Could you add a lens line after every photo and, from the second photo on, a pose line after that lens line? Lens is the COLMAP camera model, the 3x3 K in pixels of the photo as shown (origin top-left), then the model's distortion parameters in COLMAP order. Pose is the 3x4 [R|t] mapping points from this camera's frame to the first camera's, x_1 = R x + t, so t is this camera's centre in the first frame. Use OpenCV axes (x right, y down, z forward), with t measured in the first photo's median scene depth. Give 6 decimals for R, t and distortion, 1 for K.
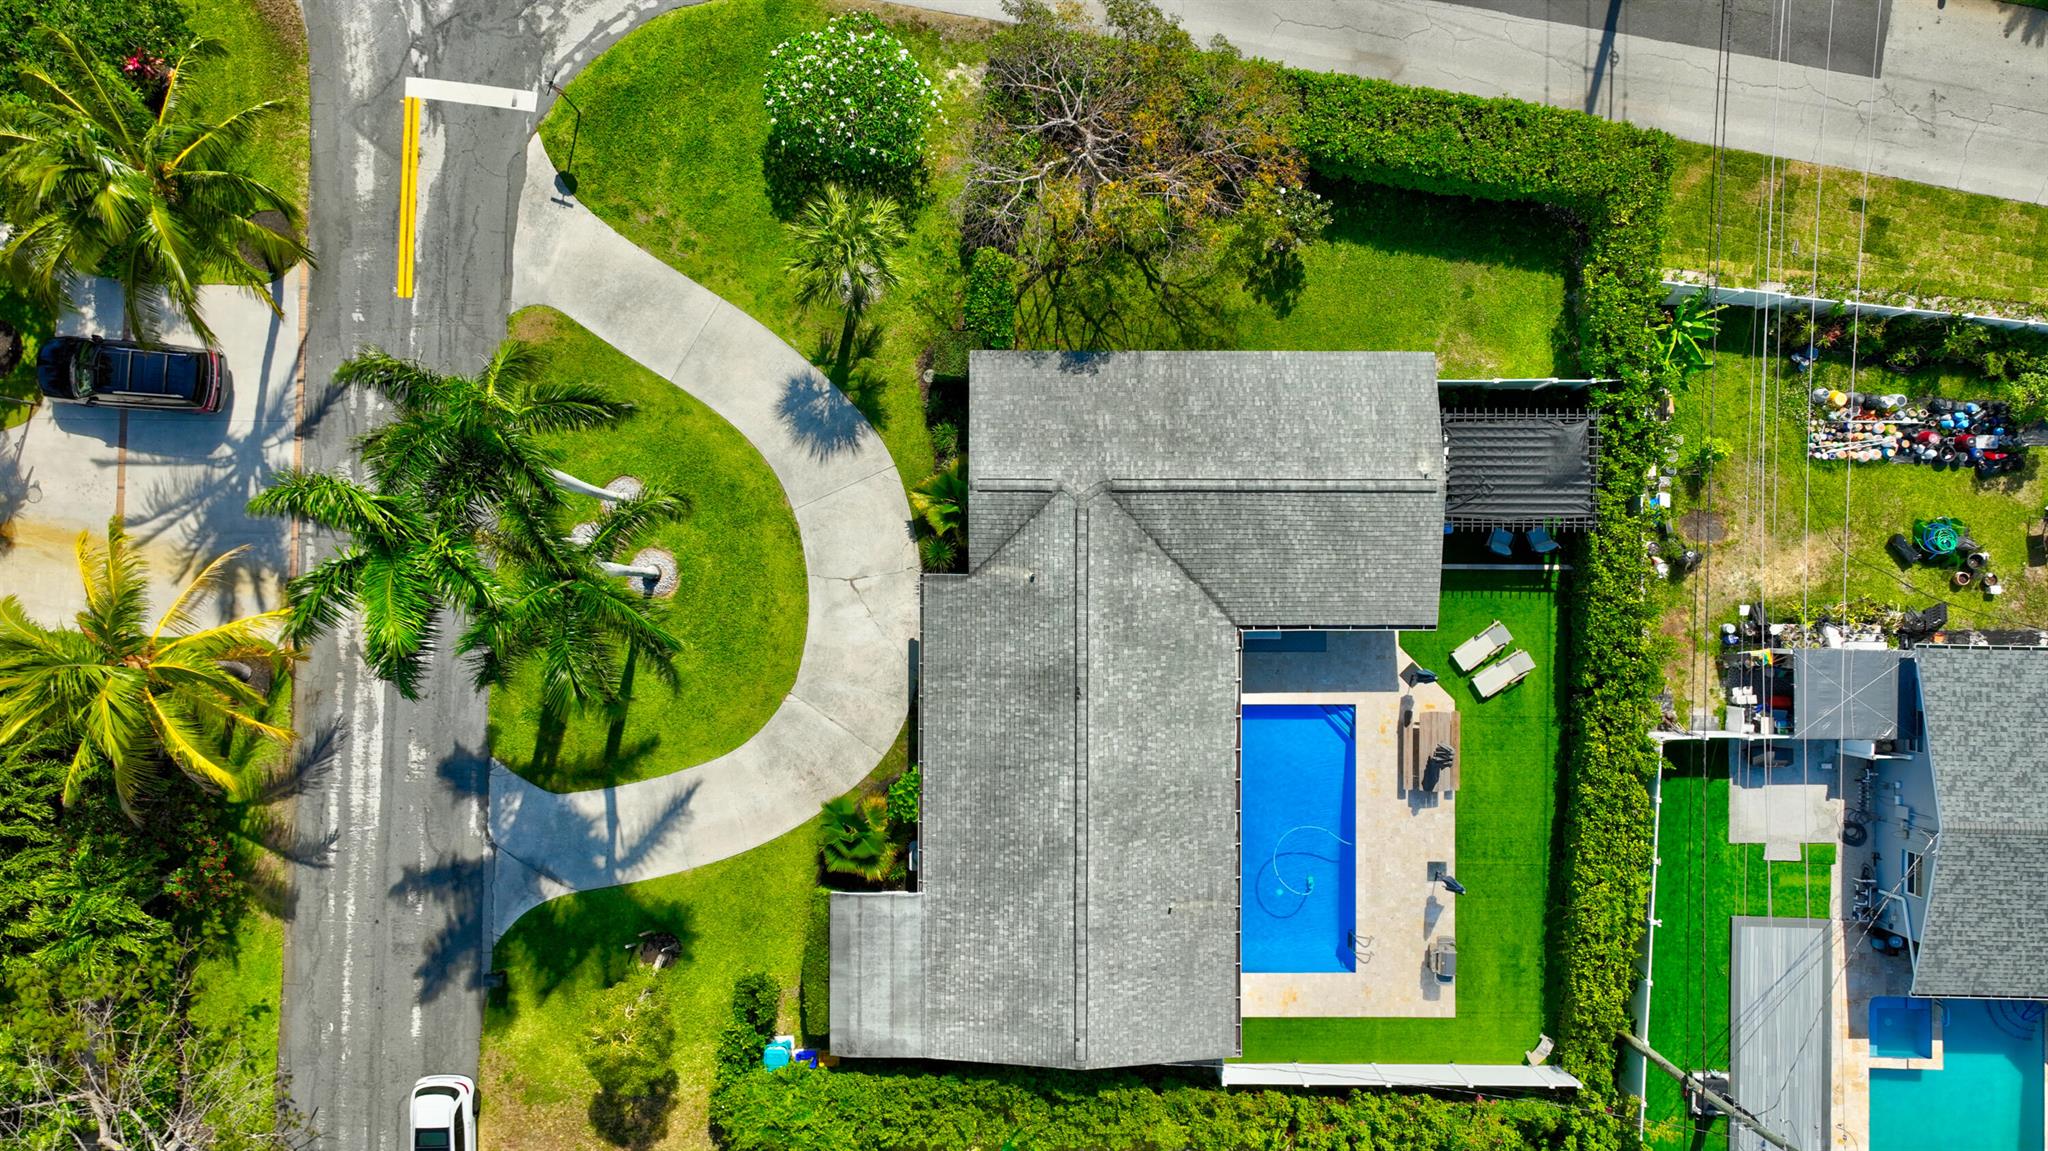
lens RADIAL K [[1445.5, 0, 1024.5], [0, 1445.5, 584.3], [0, 0, 1]] dist [0.001738, 0.017639]
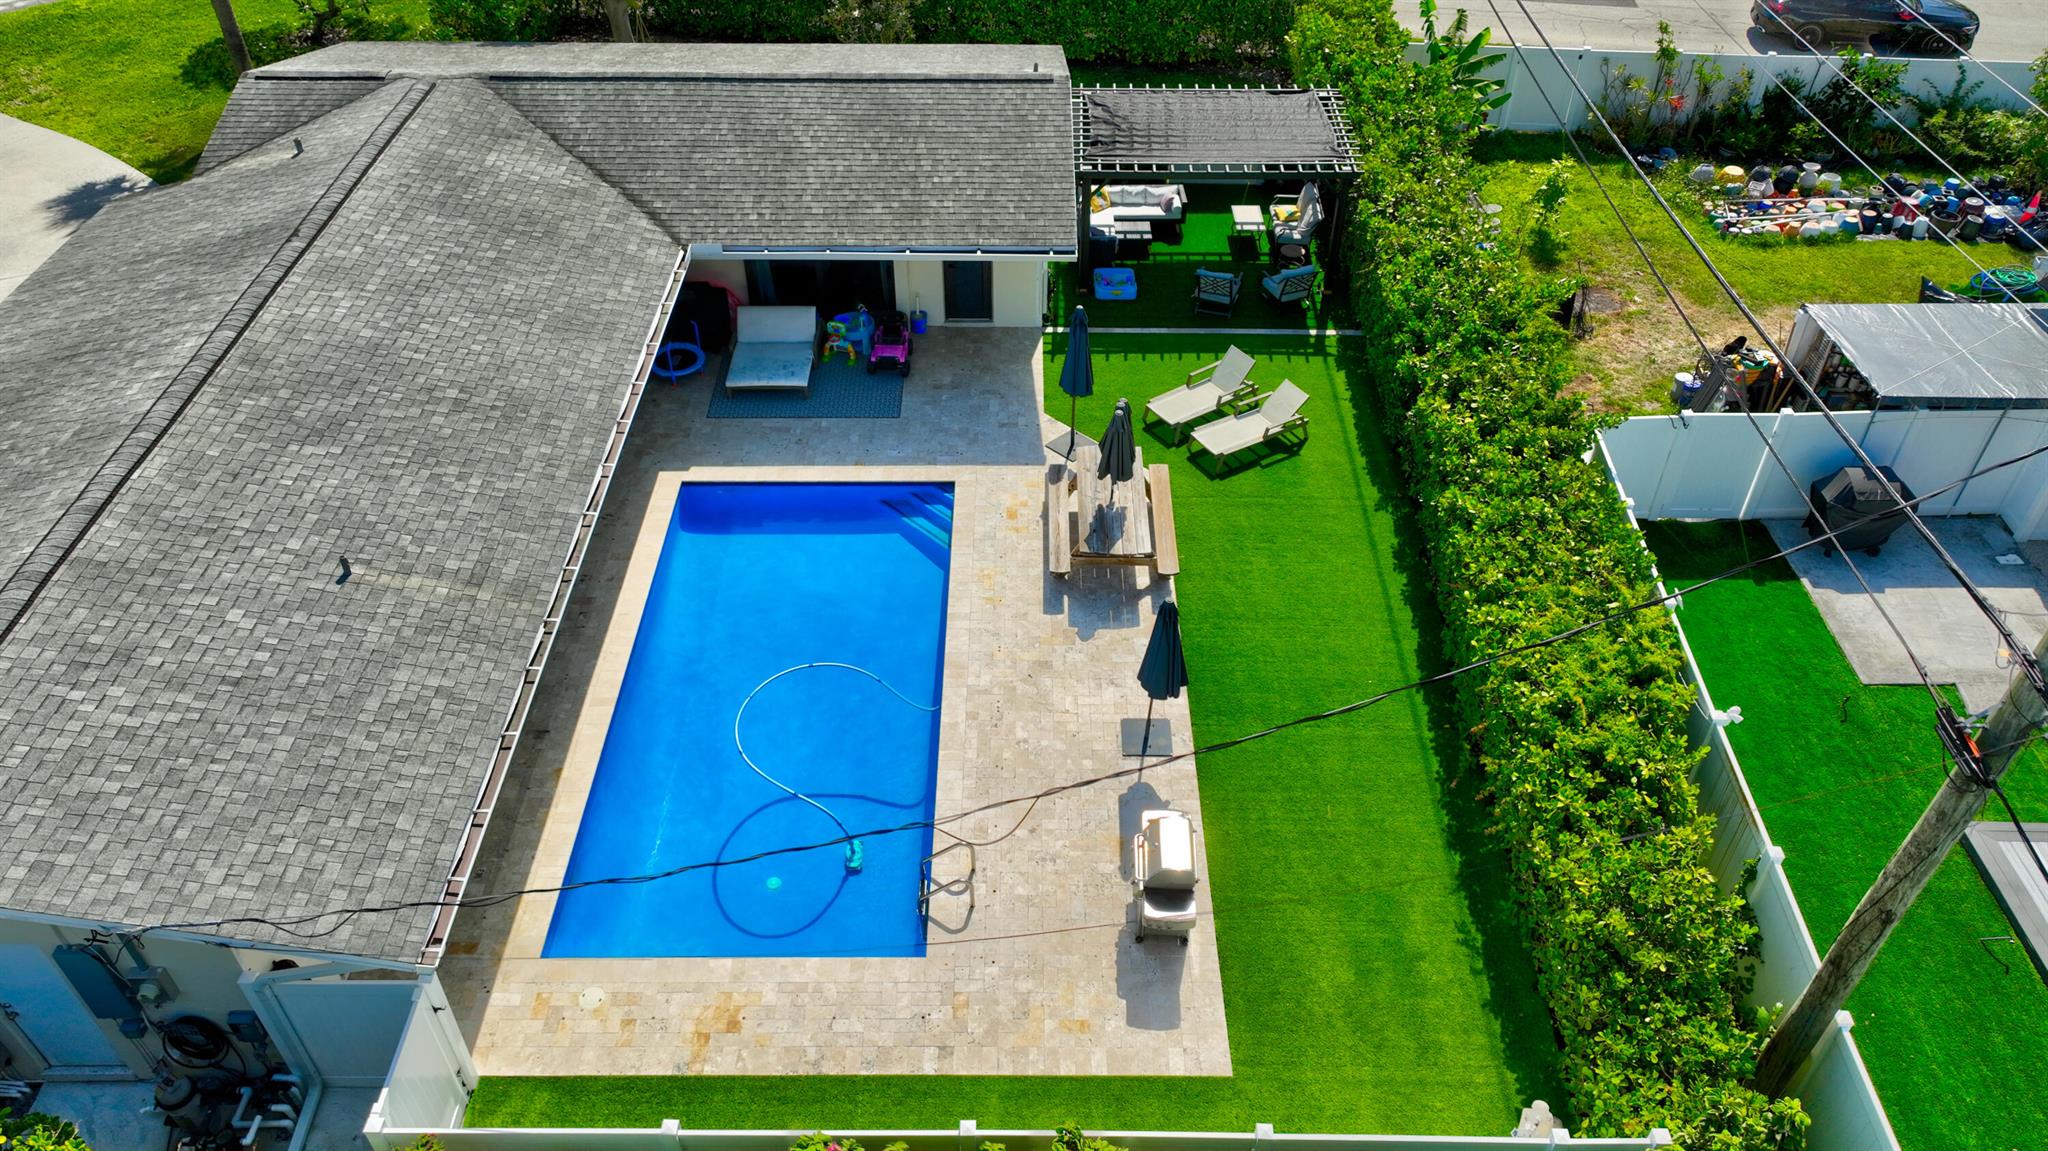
lens RADIAL K [[1445.5, 0, 1019.4], [0, 1445.5, 589.4], [0, 0, 1]] dist [0.001738, 0.017639]
pose [[0.999979, -0.004585, -0.004565, 0.259954], [-0.000328, 0.668769, -0.743470, 0.476064], [0.006462, 0.743456, 0.668754, 0.728531]]
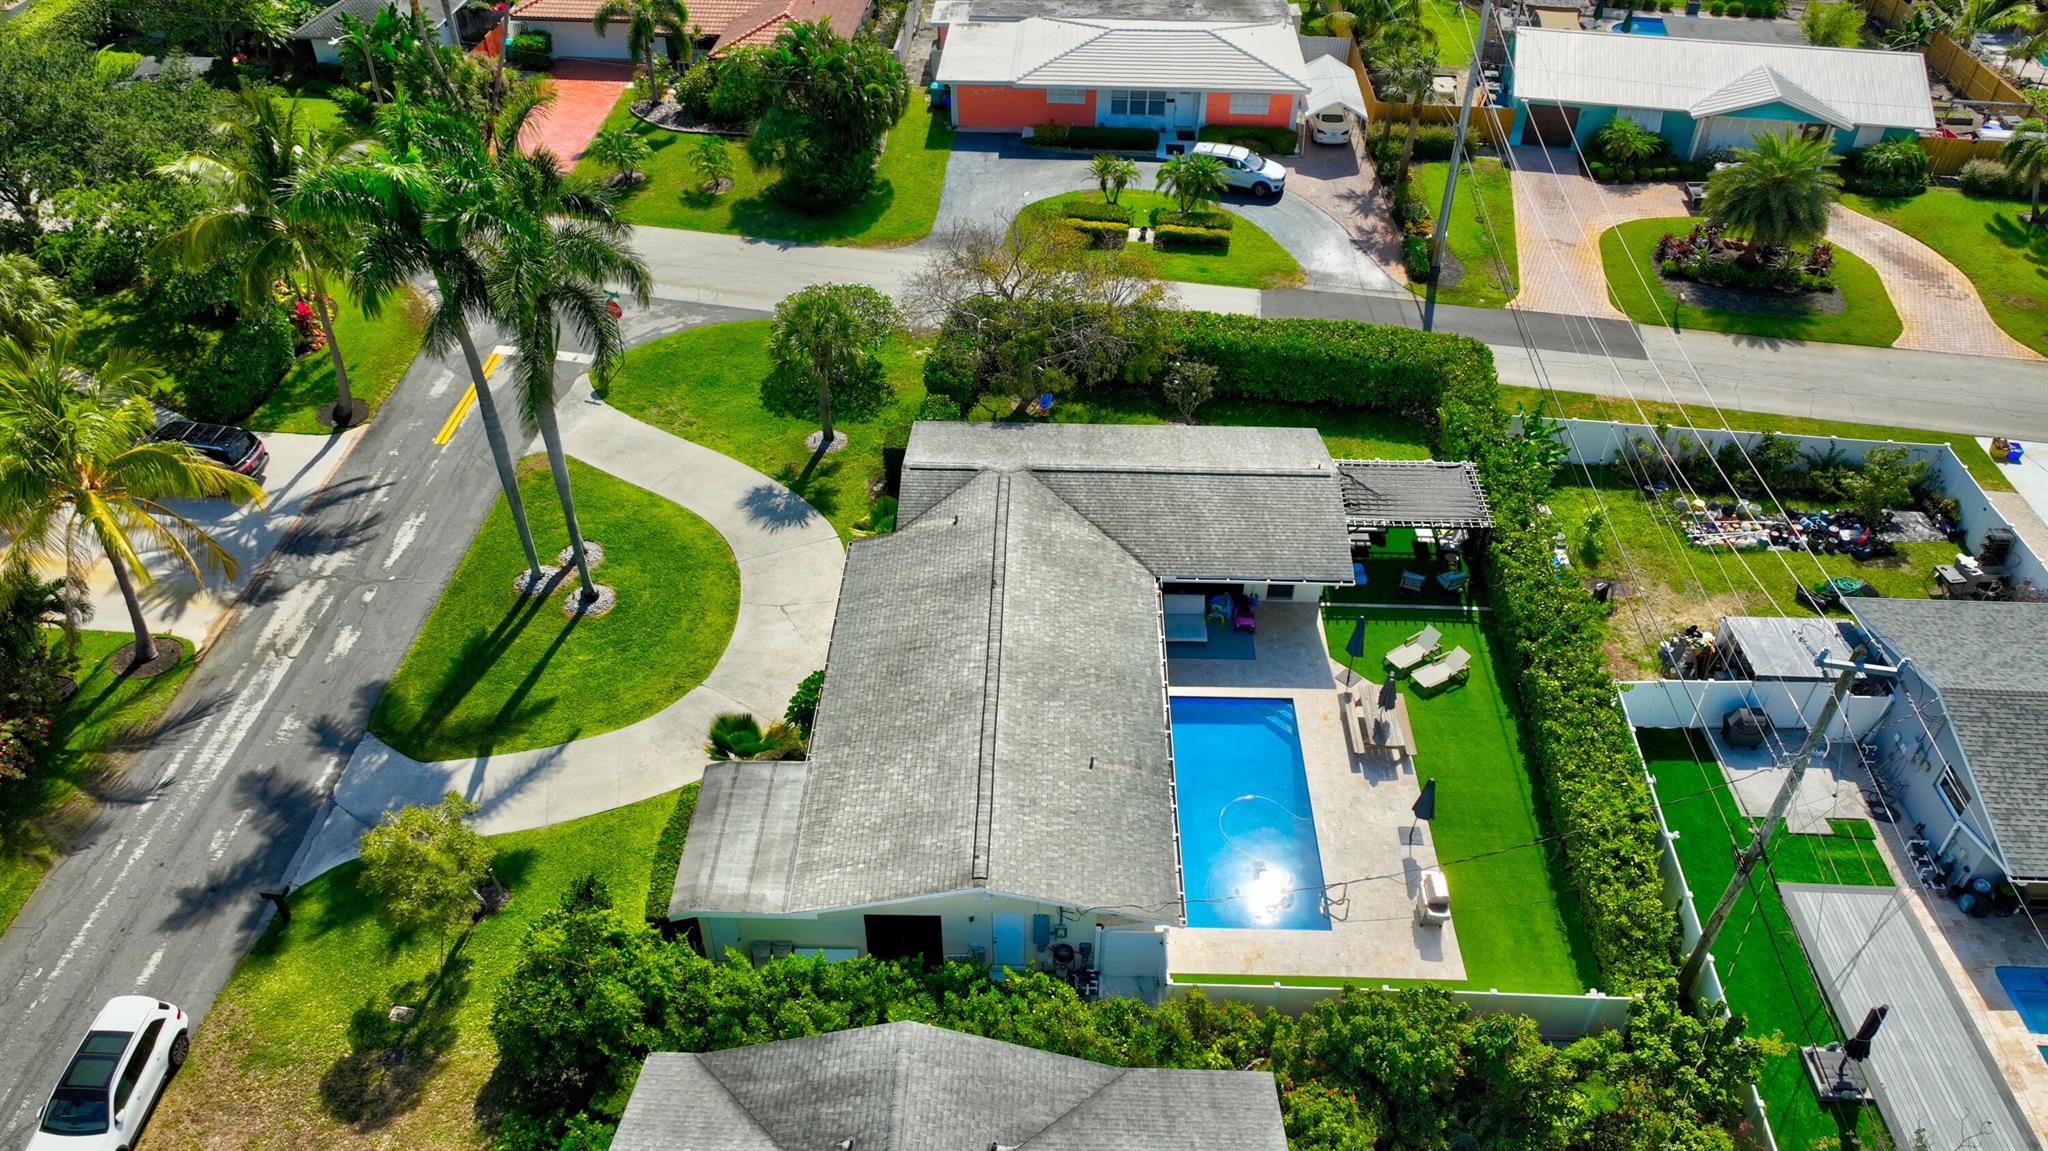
lens RADIAL K [[1445.5, 0, 1020.6], [0, 1445.5, 578.6], [0, 0, 1]] dist [0.001738, 0.017639]
pose [[0.999705, 0.013209, -0.020397, 0.071122], [-0.024098, 0.647011, -0.762100, 0.781785], [0.003131, 0.762367, 0.647138, 0.336413]]
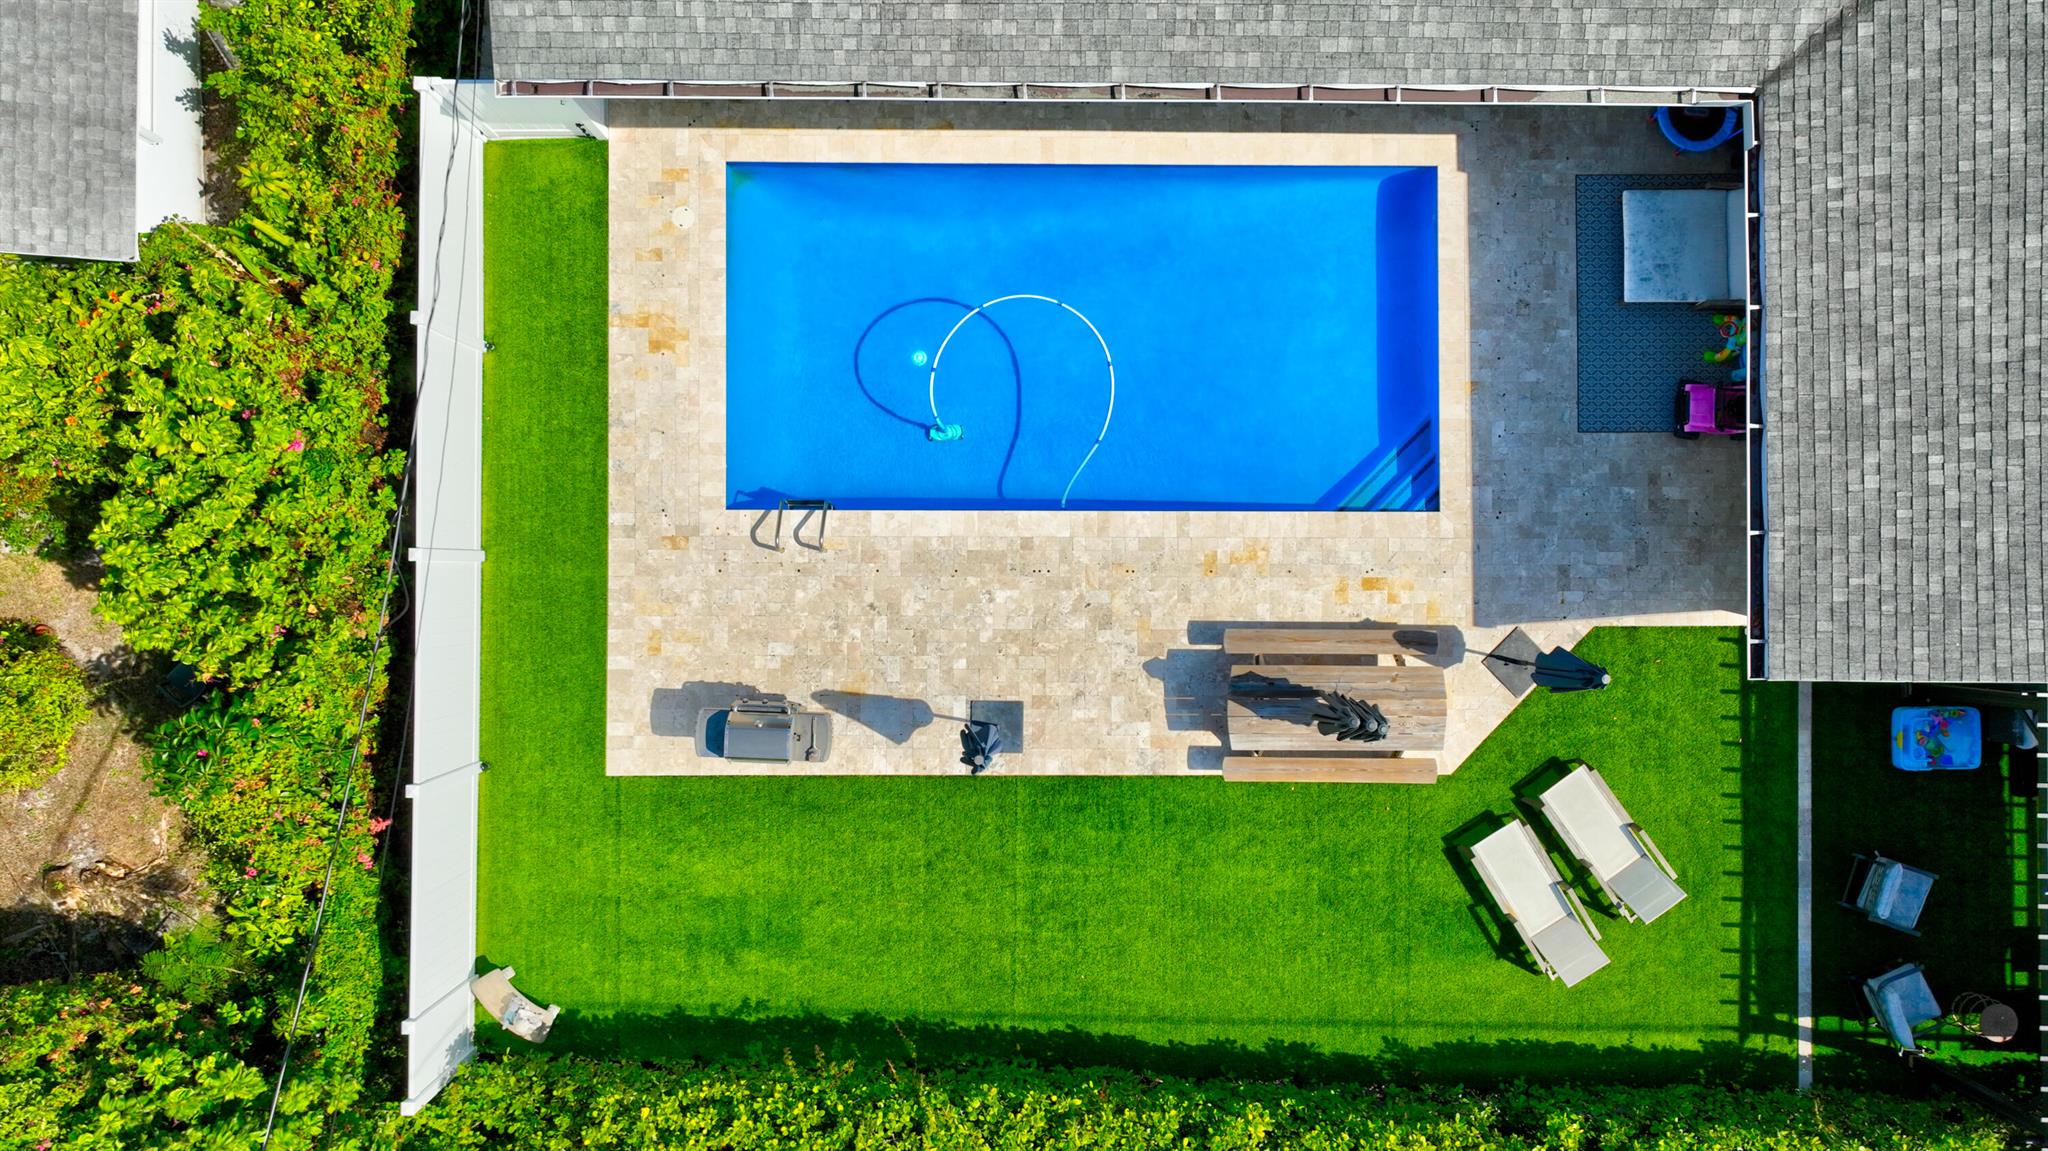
lens RADIAL K [[1445.5, 0, 1028.3], [0, 1445.5, 570.4], [0, 0, 1]] dist [0.001738, 0.017639]
pose [[0.001248, 0.999770, -0.021409, 0.259859], [-0.999984, 0.001129, -0.005563, 0.198066], [-0.005537, 0.021415, 0.999755, 0.643278]]
